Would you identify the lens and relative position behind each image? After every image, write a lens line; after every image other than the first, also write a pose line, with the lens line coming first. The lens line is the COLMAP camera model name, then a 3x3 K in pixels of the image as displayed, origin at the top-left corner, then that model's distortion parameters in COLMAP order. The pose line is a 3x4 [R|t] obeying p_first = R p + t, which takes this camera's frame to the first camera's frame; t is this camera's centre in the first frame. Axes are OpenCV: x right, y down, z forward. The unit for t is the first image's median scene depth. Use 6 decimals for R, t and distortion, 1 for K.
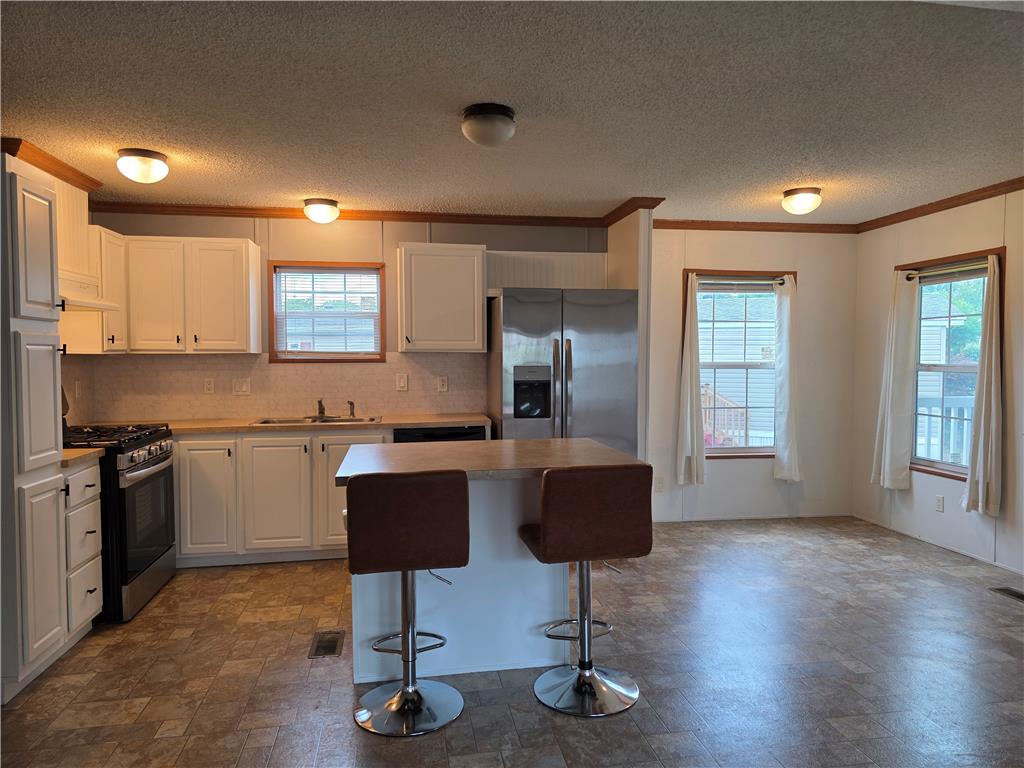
lens RADIAL K [[678.5, 0, 512.9], [0, 678.5, 375.5], [0, 0, 1]] dist [0.047694, -0.053286]
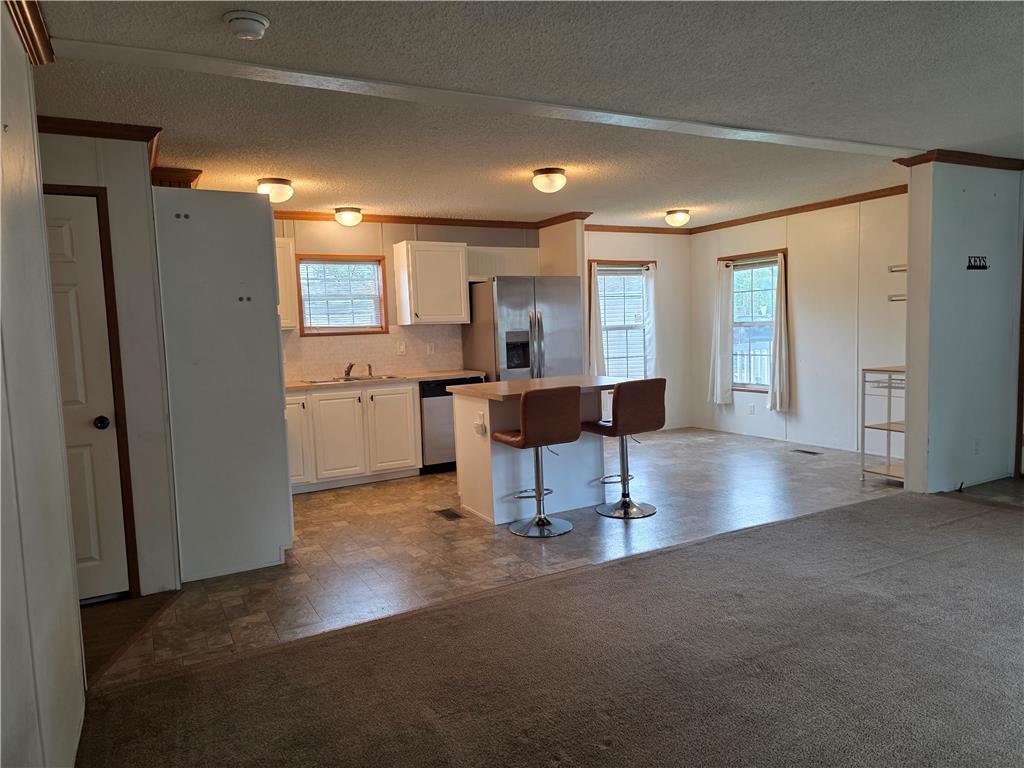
lens RADIAL K [[678.5, 0, 512.9], [0, 678.5, 375.5], [0, 0, 1]] dist [0.047694, -0.053286]
pose [[0.945580, -0.055936, 0.320545, -0.399755], [0.043808, 0.998029, 0.044930, 0.013336], [-0.322426, -0.028442, 0.946167, -0.311456]]
